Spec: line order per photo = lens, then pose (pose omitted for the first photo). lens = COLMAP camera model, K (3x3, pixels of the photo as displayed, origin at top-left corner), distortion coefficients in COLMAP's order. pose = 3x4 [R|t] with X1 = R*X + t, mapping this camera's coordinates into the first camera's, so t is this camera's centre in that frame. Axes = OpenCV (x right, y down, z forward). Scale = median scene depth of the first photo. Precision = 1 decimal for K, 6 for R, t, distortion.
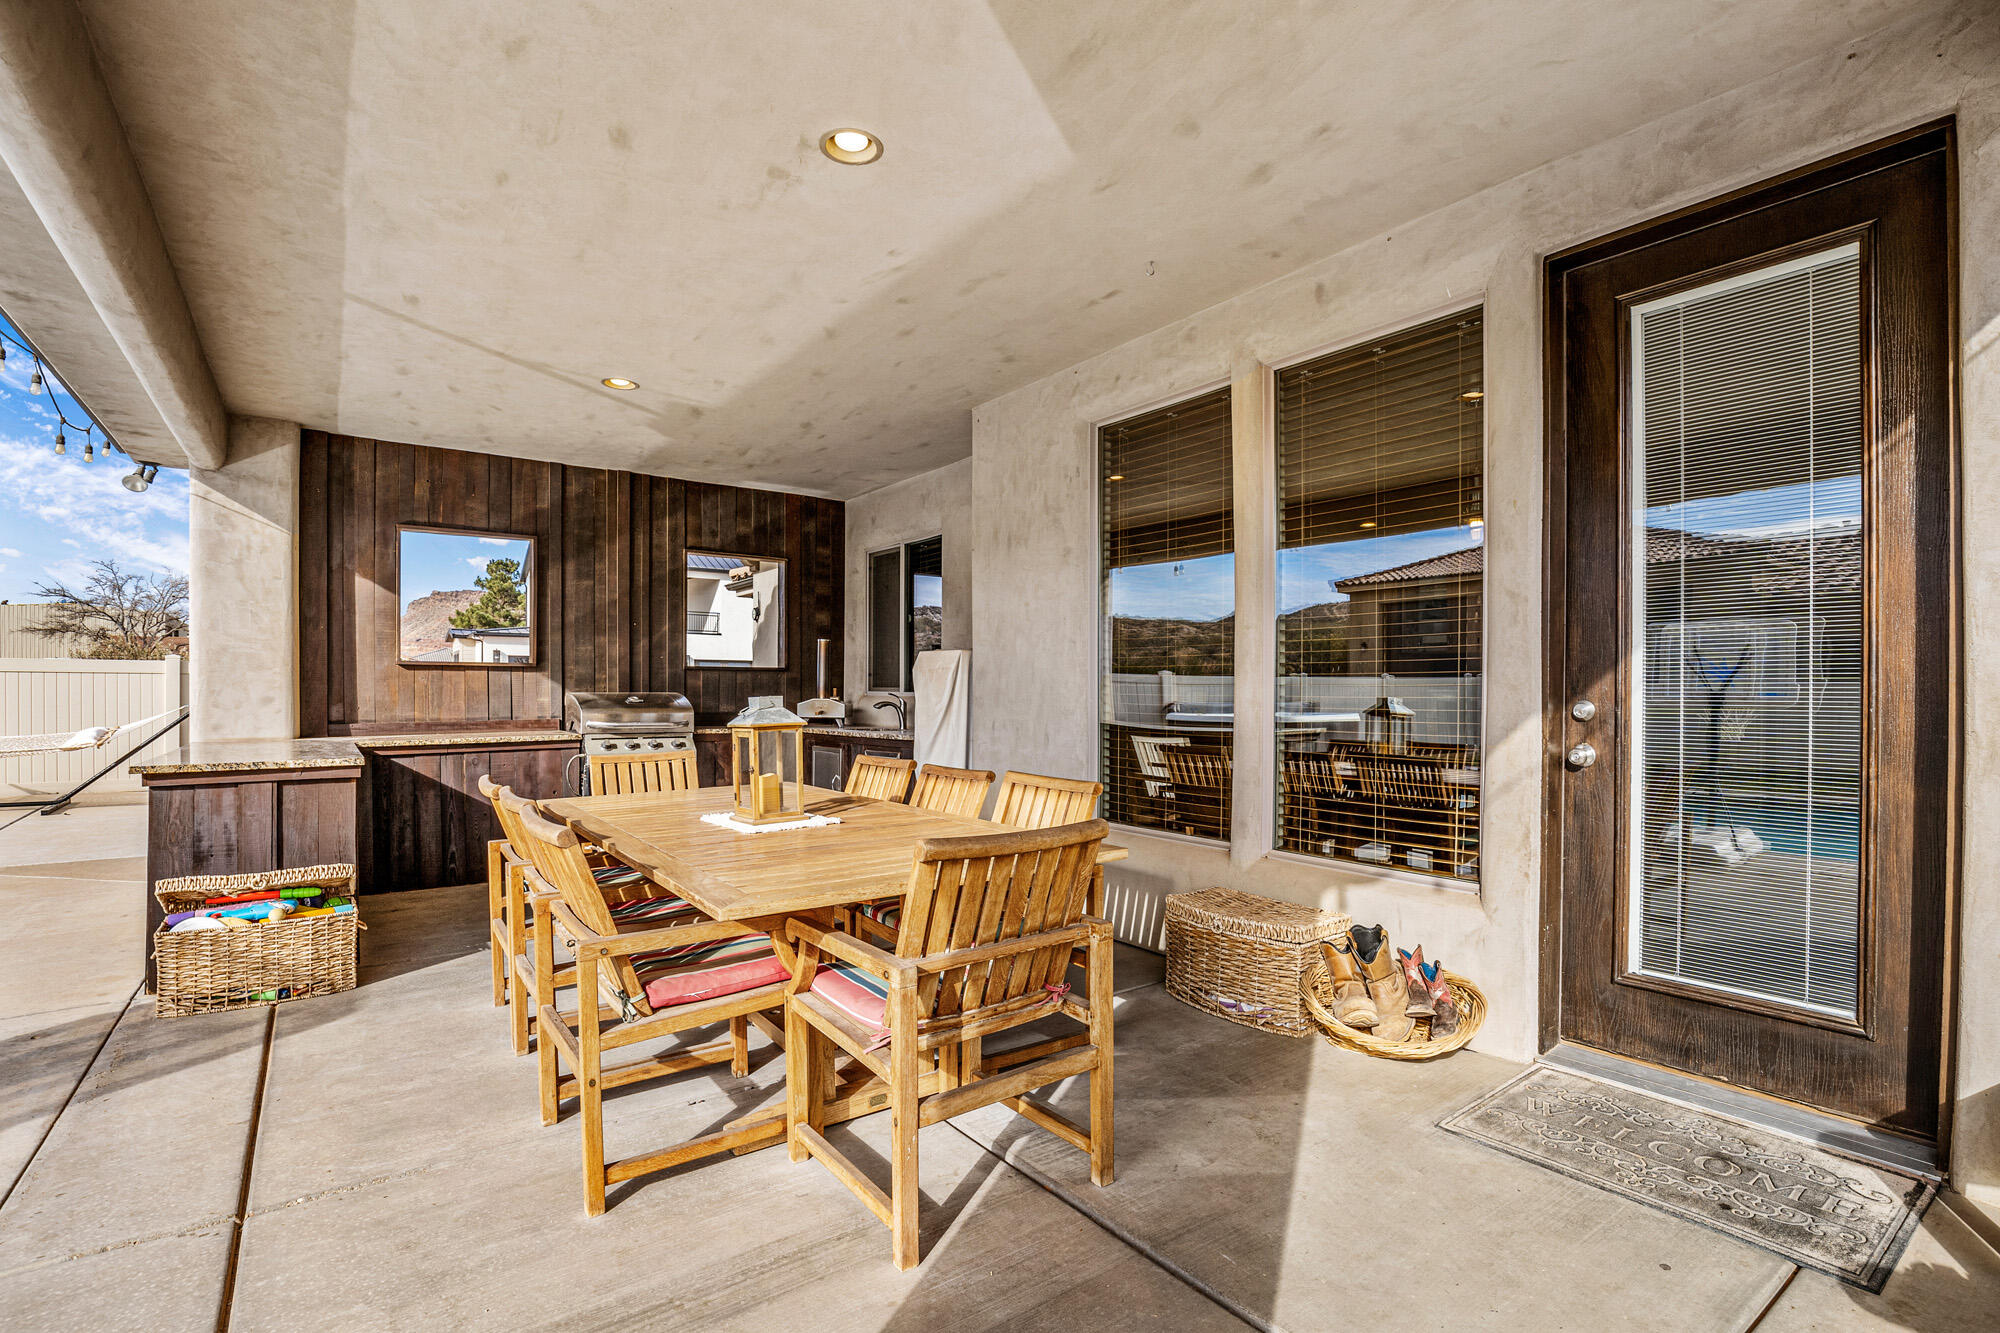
lens RADIAL K [[943.3, 0, 1002.3], [0, 943.3, 685.5], [0, 0, 1]] dist [-0.022171, 0.004843]
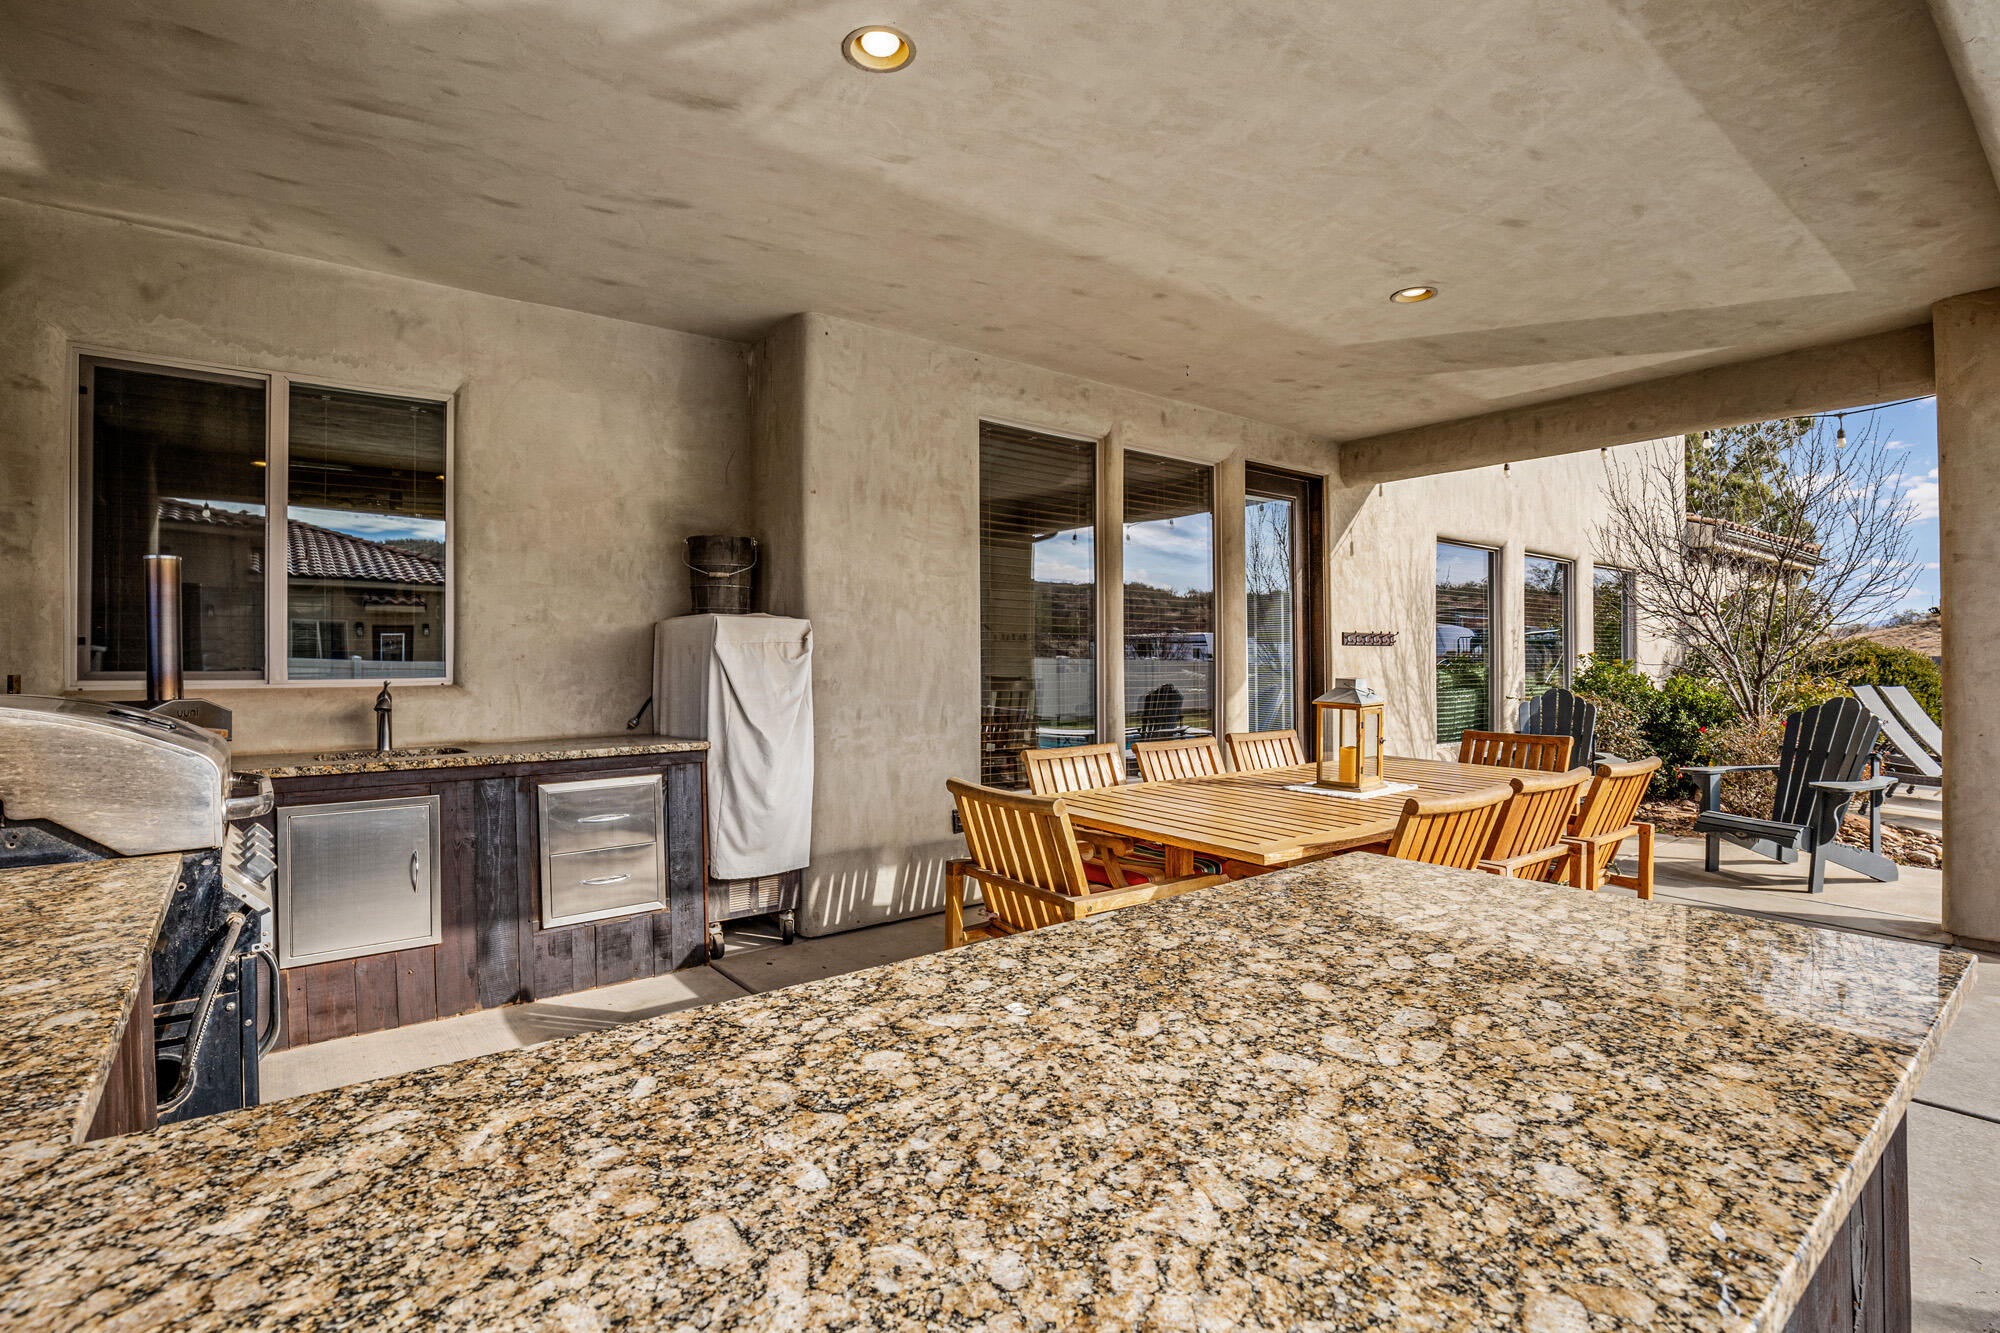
lens RADIAL K [[943.3, 0, 996.5], [0, 943.3, 657.5], [0, 0, 1]] dist [-0.022171, 0.004843]
pose [[-0.045875, -0.001906, 0.998945, -0.981469], [0.005250, 0.999984, 0.002149, -0.009729], [-0.998933, 0.005343, -0.045864, 1.060442]]
